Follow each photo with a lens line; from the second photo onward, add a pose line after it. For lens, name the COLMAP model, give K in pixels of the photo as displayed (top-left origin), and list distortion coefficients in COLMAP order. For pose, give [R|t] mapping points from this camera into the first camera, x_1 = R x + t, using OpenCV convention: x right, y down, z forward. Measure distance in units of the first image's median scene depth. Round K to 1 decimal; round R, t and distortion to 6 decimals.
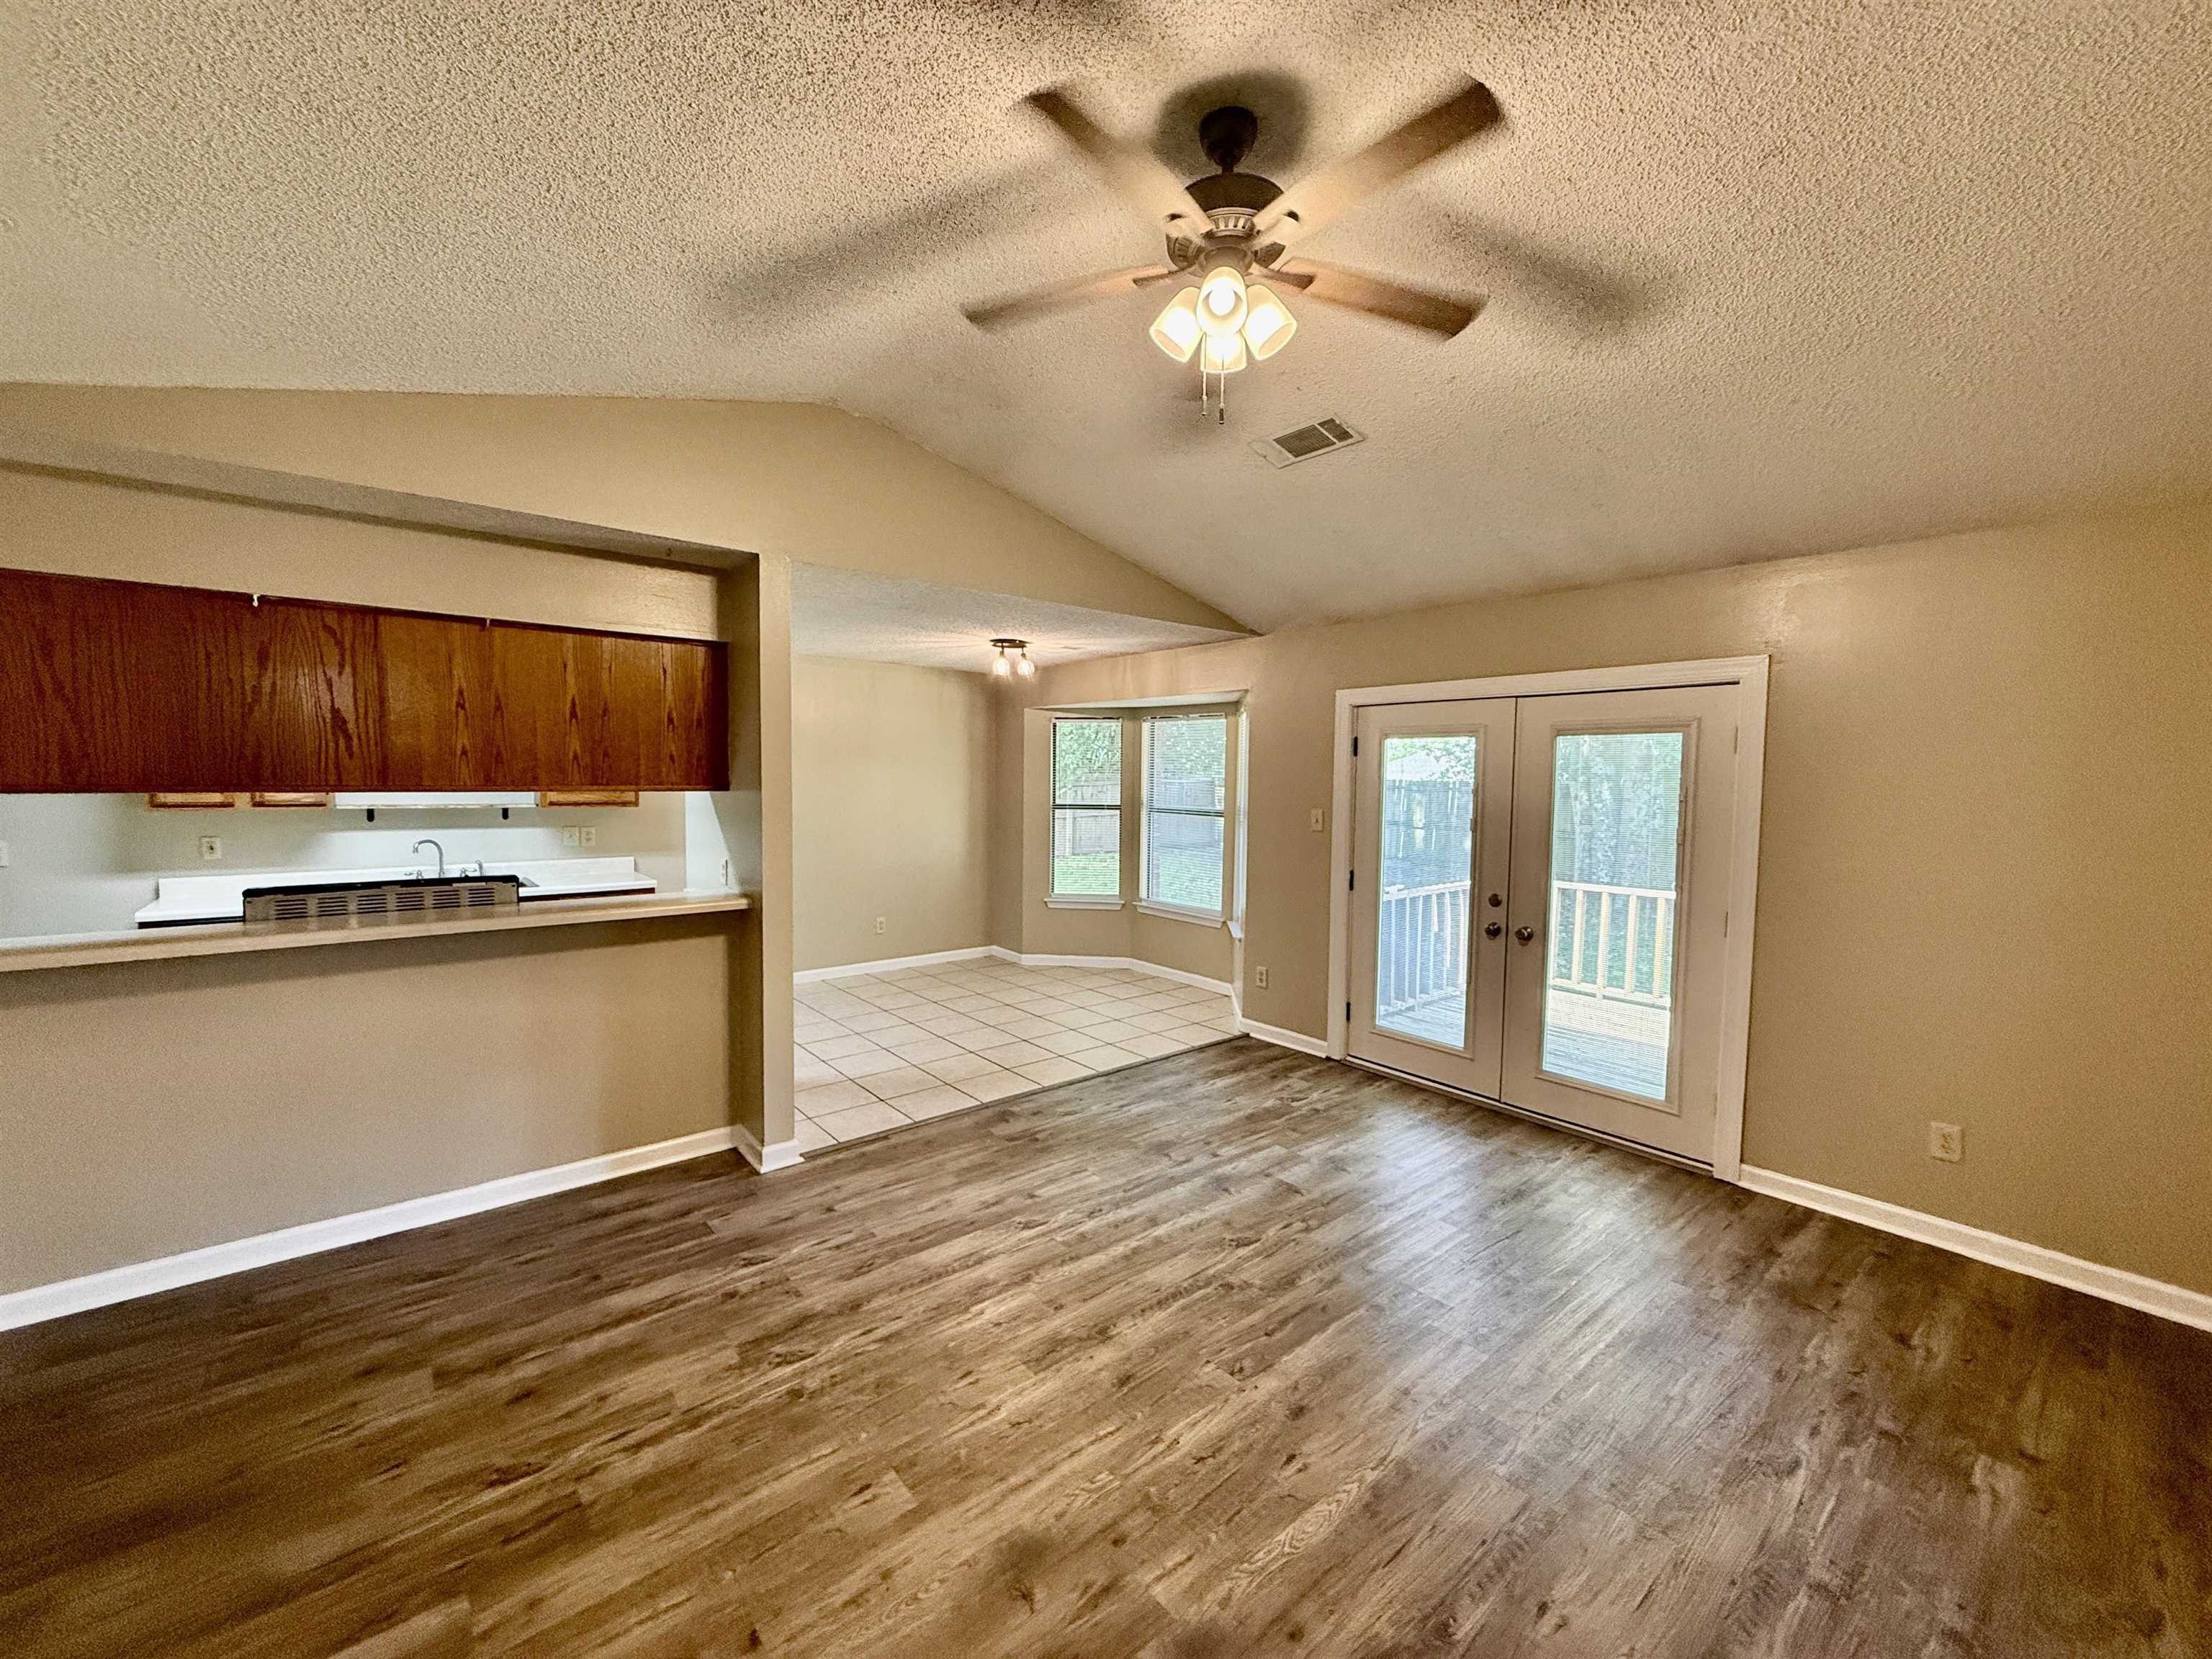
lens RADIAL K [[876.0, 0, 1096.6], [0, 876.0, 821.0], [0, 0, 1]] dist [-0.002666, -0.000387]
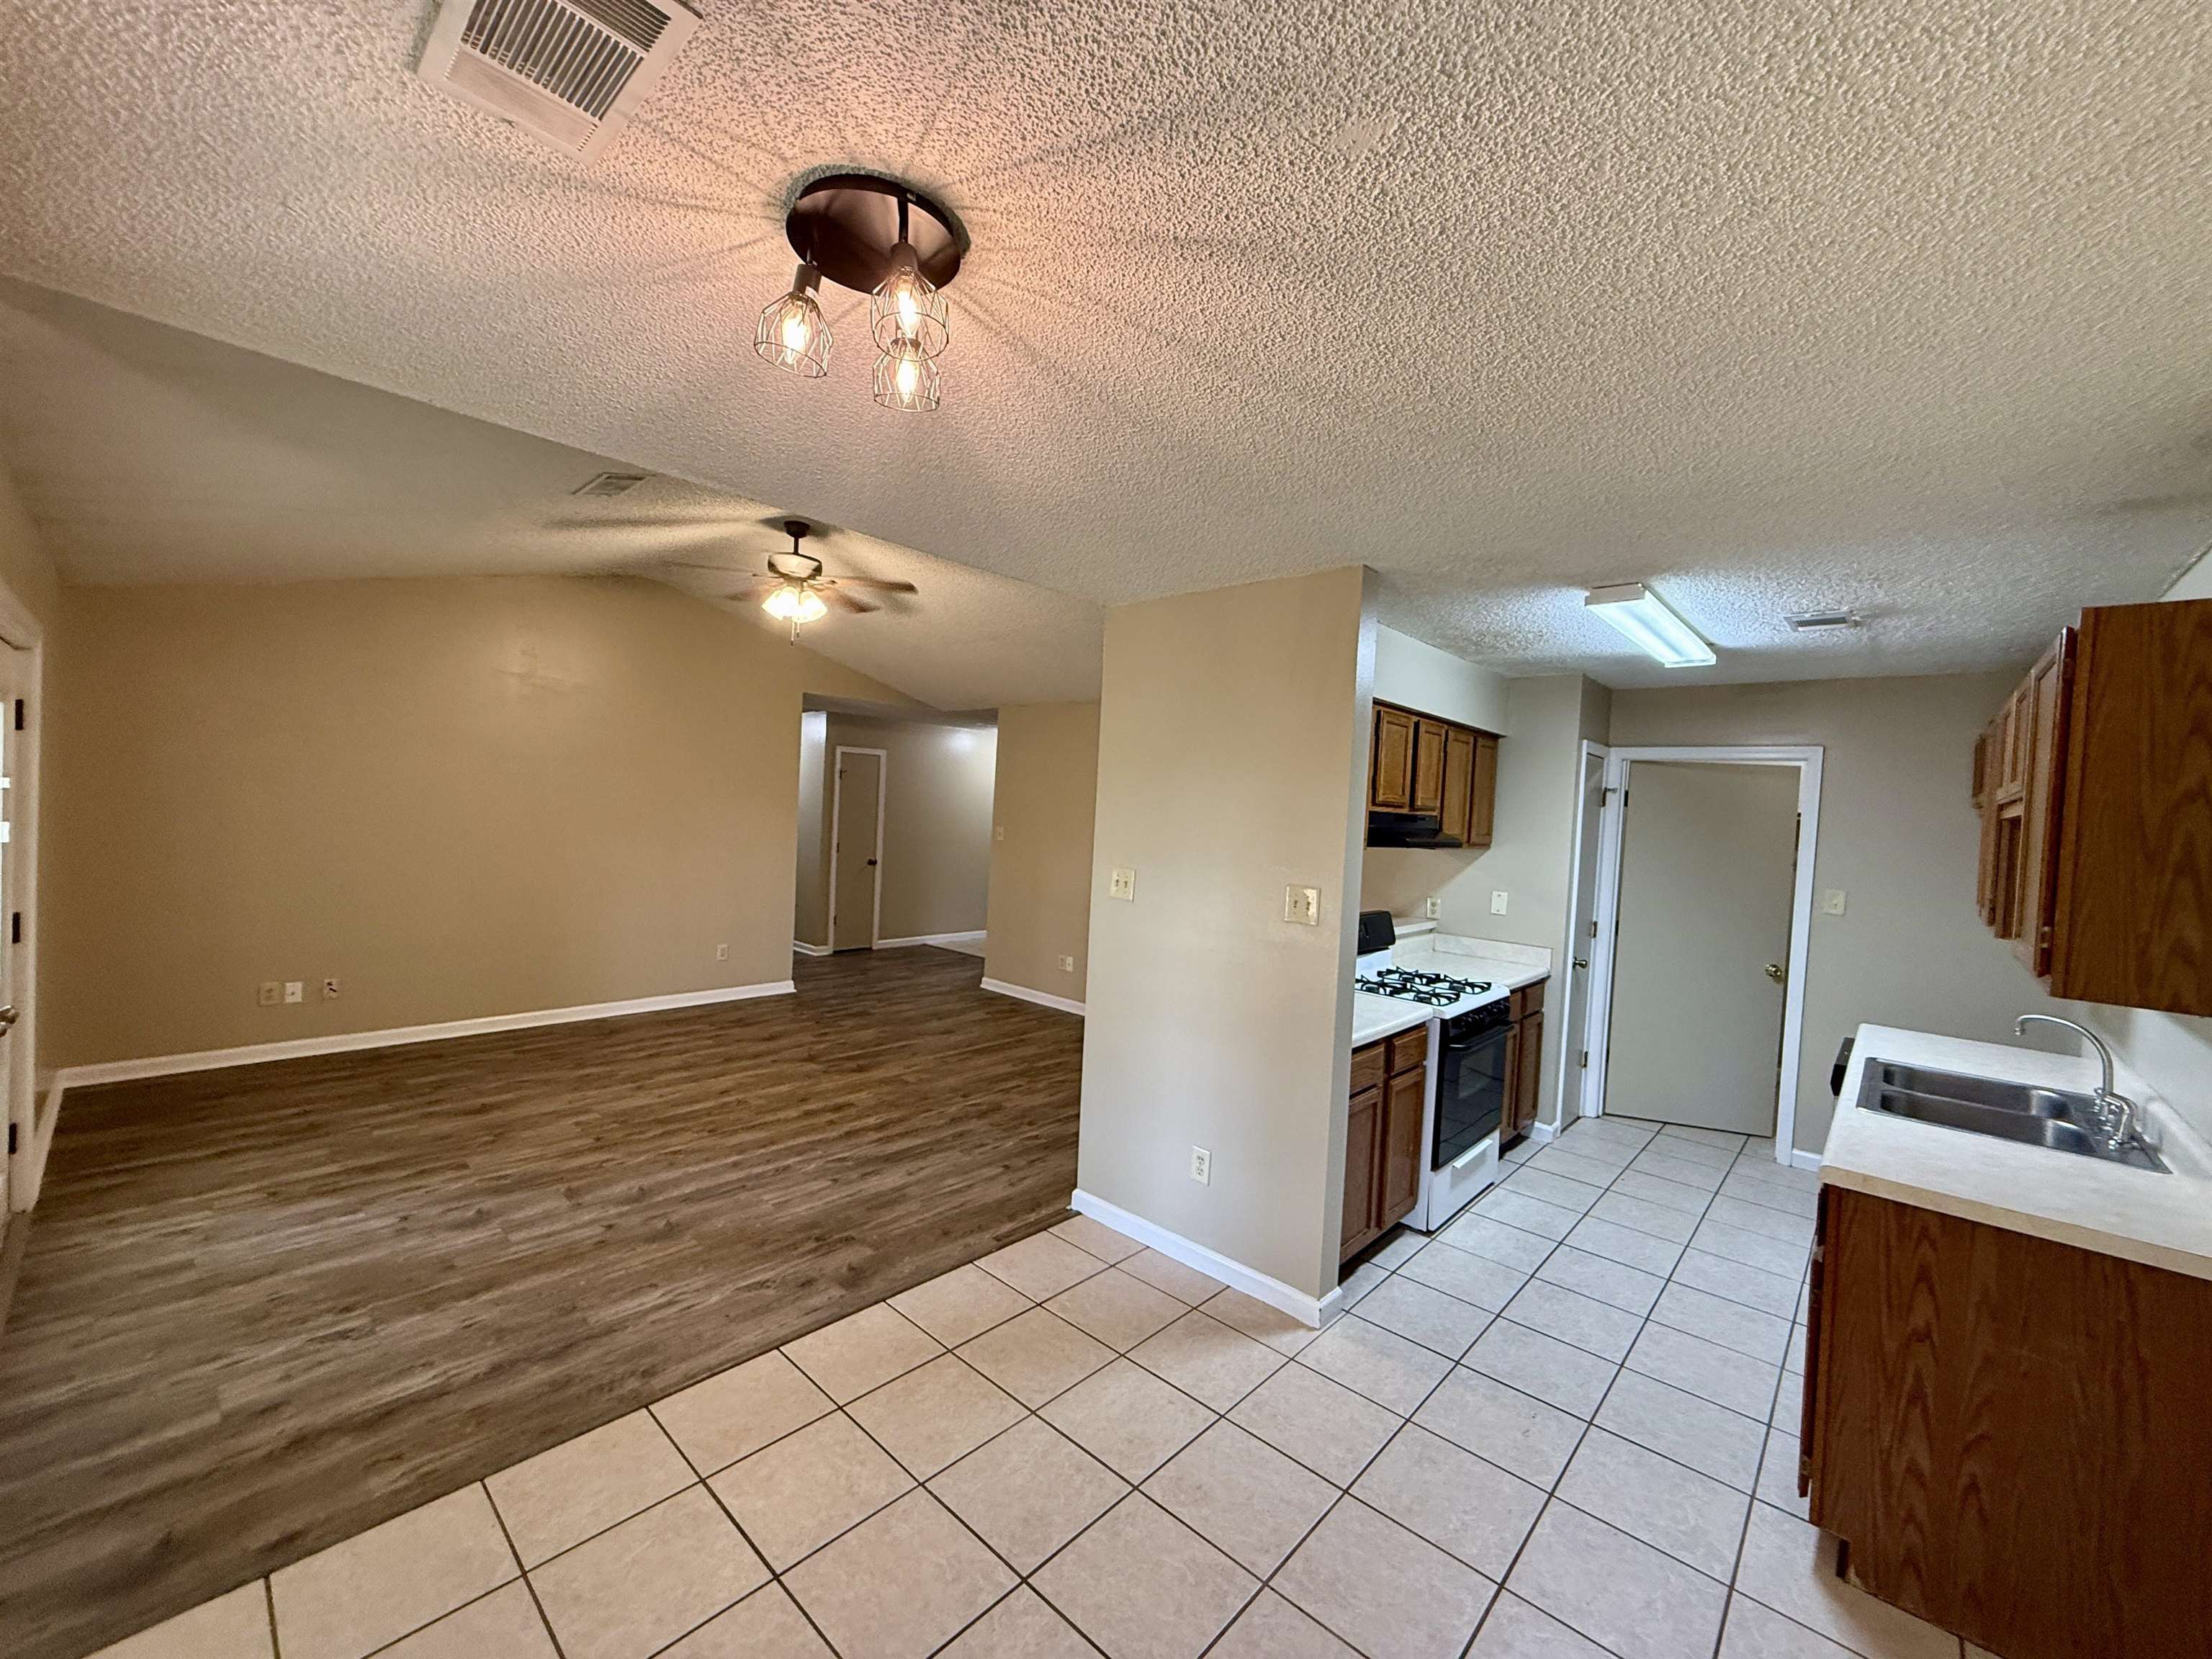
lens RADIAL K [[876.0, 0, 1103.5], [0, 876.0, 831.2], [0, 0, 1]] dist [-0.002666, -0.000387]
pose [[-0.988092, -0.059464, -0.141911, -0.232309], [-0.071167, 0.994341, 0.078869, -0.131391], [0.136418, 0.088029, -0.986733, 2.150299]]
